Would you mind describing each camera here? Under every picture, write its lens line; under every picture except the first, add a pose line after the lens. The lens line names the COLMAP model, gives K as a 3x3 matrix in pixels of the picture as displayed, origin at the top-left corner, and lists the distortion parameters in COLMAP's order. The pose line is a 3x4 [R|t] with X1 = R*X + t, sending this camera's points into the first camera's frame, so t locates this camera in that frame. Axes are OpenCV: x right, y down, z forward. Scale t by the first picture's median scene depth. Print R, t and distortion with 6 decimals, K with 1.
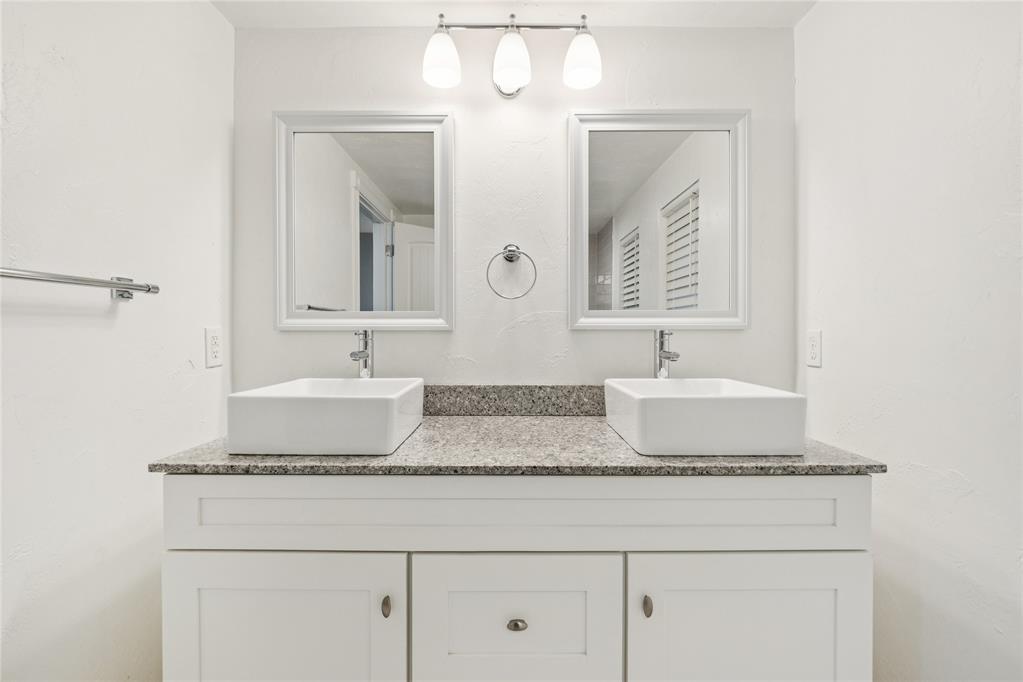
lens RADIAL K [[439.1, 0, 505.6], [0, 439.1, 334.4], [0, 0, 1]] dist [0.000345, -0.000287]
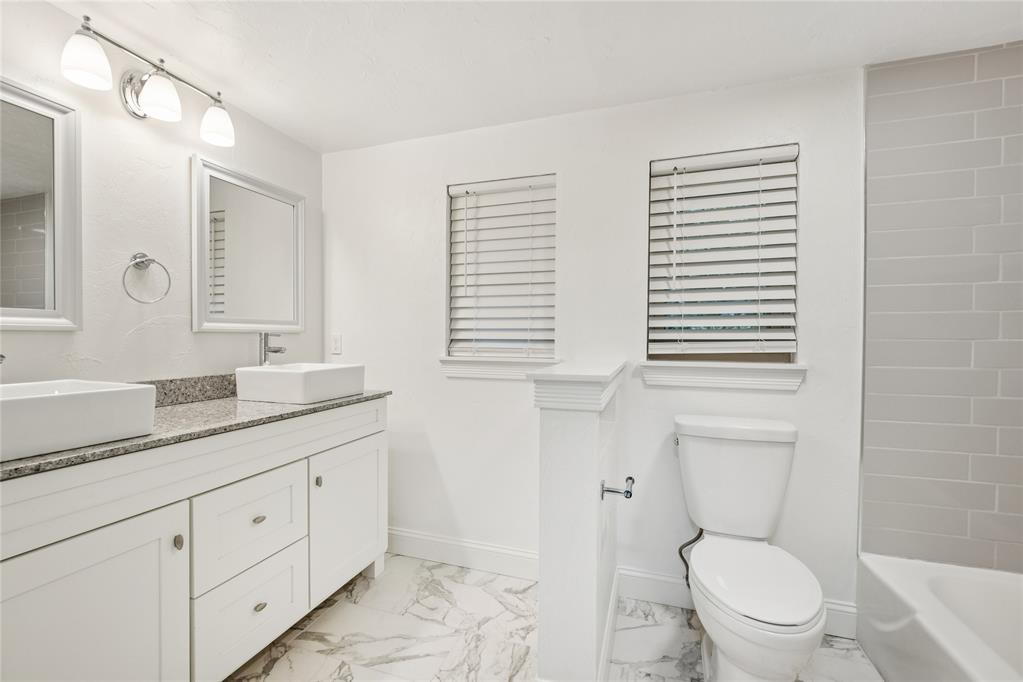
lens RADIAL K [[439.1, 0, 505.6], [0, 439.1, 334.4], [0, 0, 1]] dist [0.000345, -0.000287]
pose [[0.315643, 0.006380, 0.948857, -0.751224], [-0.001816, 0.999980, -0.006119, 0.002516], [-0.948876, 0.000208, 0.315648, -0.213775]]
